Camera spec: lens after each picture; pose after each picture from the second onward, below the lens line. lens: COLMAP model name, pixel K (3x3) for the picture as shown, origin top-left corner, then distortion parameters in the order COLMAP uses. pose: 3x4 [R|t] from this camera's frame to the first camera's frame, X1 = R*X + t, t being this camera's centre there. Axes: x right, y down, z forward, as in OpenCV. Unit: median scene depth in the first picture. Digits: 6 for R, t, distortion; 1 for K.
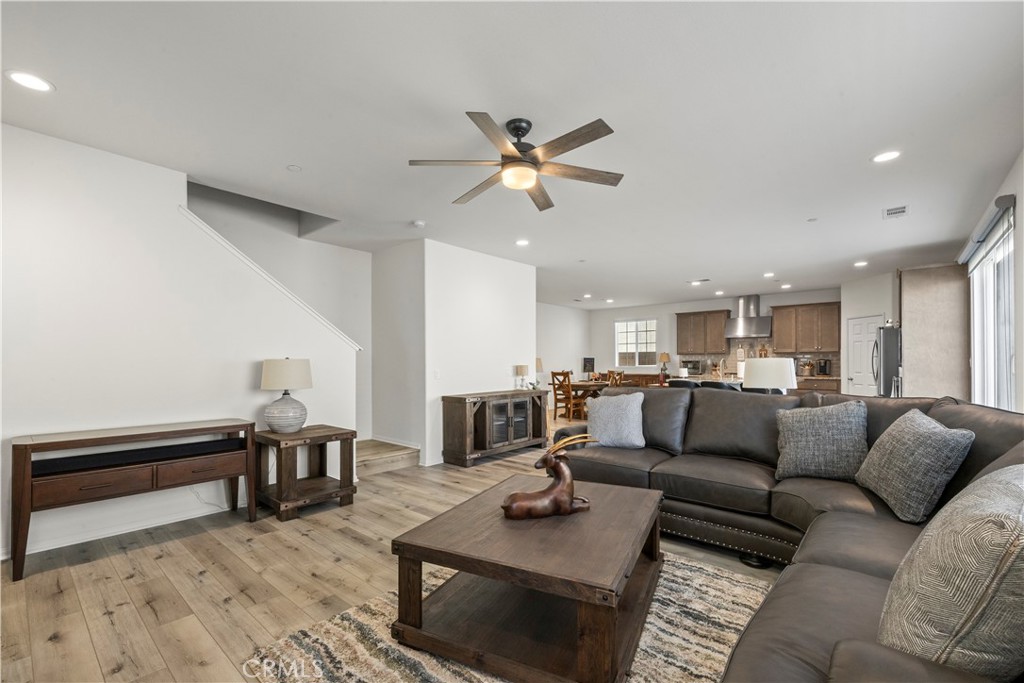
lens RADIAL K [[439.4, 0, 507.3], [0, 439.4, 361.2], [0, 0, 1]] dist [-0.001161, -0.000212]
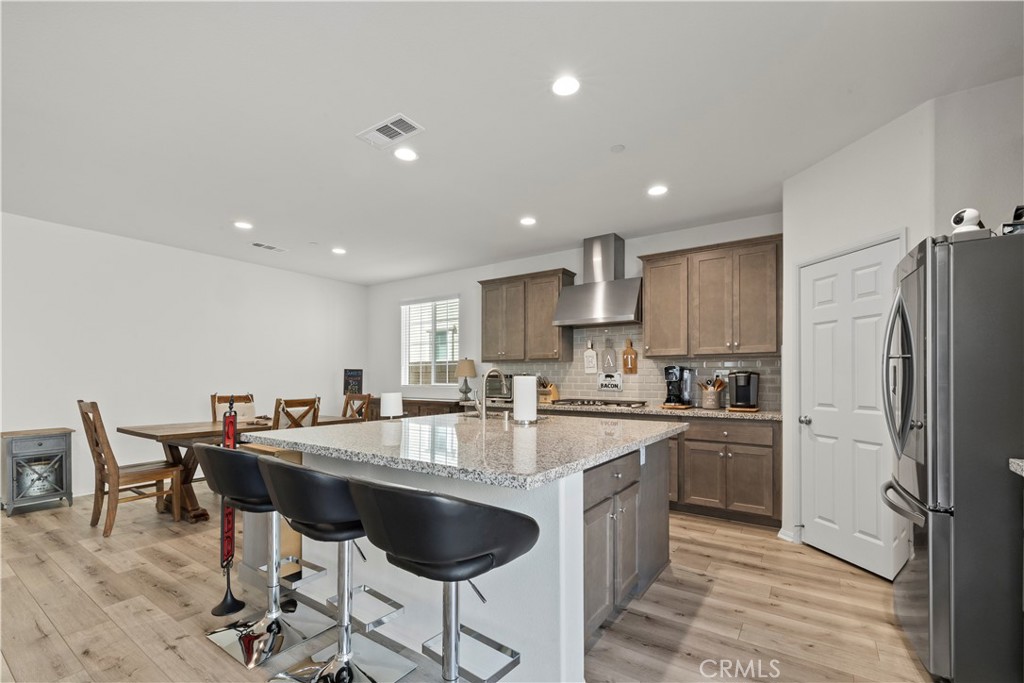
lens RADIAL K [[445.5, 0, 512.1], [0, 445.5, 378.0], [0, 0, 1]] dist [0.000347, 0.000111]
pose [[0.993745, 0.000316, 0.111675, 0.440948], [-0.000799, 0.999991, 0.004282, 0.000969], [-0.111673, -0.004344, 0.993736, 0.585670]]
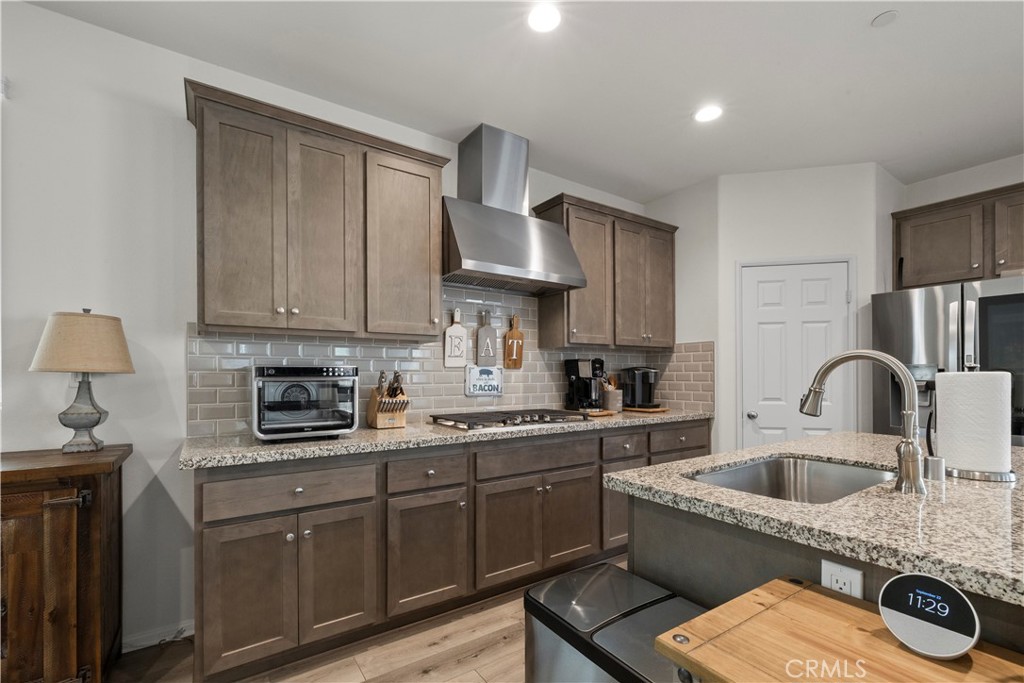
lens RADIAL K [[448.1, 0, 506.8], [0, 448.1, 372.3], [0, 0, 1]] dist [-0.000943, -0.000100]
pose [[0.256174, 0.003067, 0.966626, 0.301823], [-0.002010, 0.999994, -0.002640, 0.002033], [-0.966629, -0.001267, 0.256178, 1.017616]]
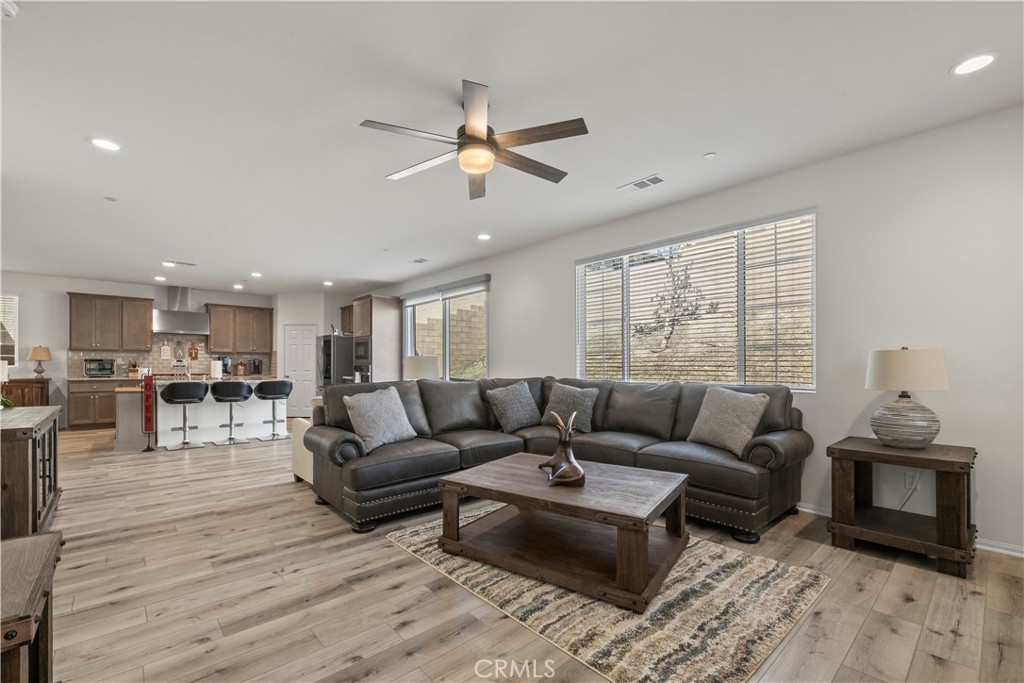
lens RADIAL K [[439.4, 0, 507.3], [0, 439.4, 361.2], [0, 0, 1]] dist [-0.001161, -0.000212]
pose [[0.123329, 0.010066, 0.992315, -0.282563], [-0.003276, 0.999947, -0.009736, 0.008857], [-0.992360, -0.002050, 0.123355, 0.250298]]
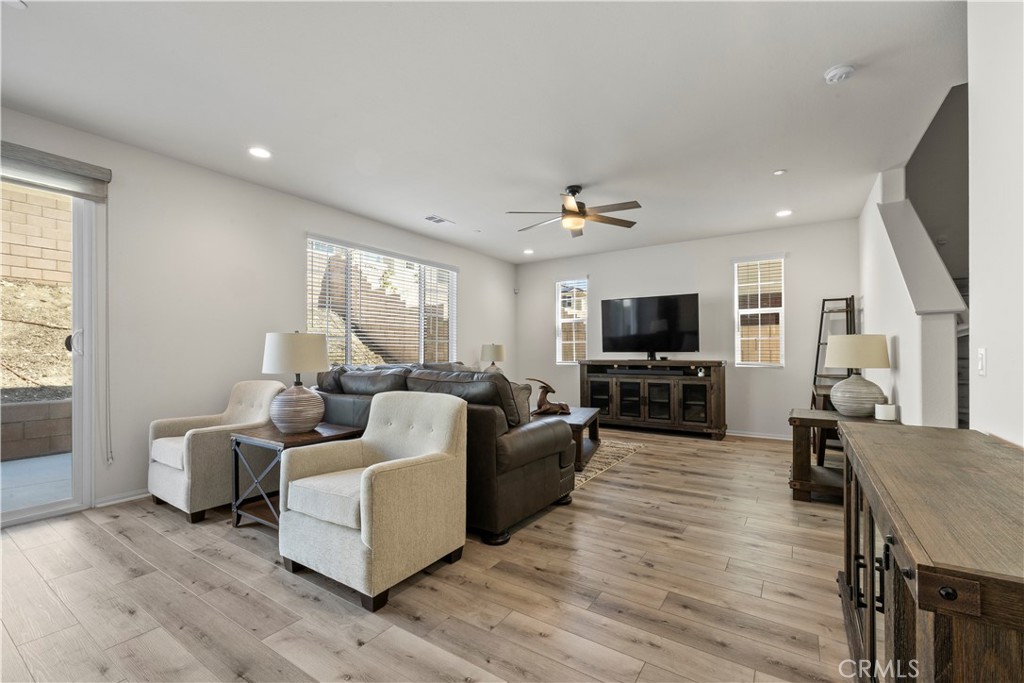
lens RADIAL K [[431.9, 0, 509.4], [0, 431.9, 344.8], [0, 0, 1]] dist [0.000998, 0.000123]
pose [[-0.991880, 0.000656, -0.127177, 0.136175], [0.003669, 0.999718, -0.023460, 0.014333], [0.127126, -0.023736, -0.991603, 0.761920]]
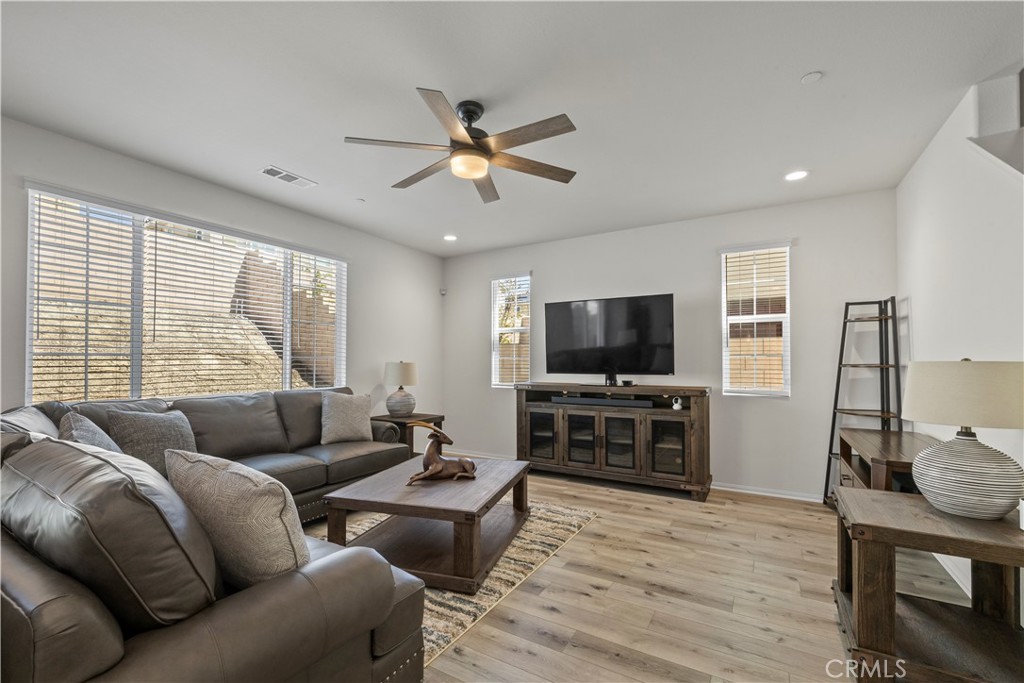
lens RADIAL K [[435.9, 0, 507.1], [0, 435.9, 353.2], [0, 0, 1]] dist [0.000559, 0.000055]
pose [[-0.984053, -0.002863, -0.177855, 0.033366], [0.001806, 0.999658, -0.026085, -0.000647], [0.177869, -0.025990, -0.983711, 0.587596]]
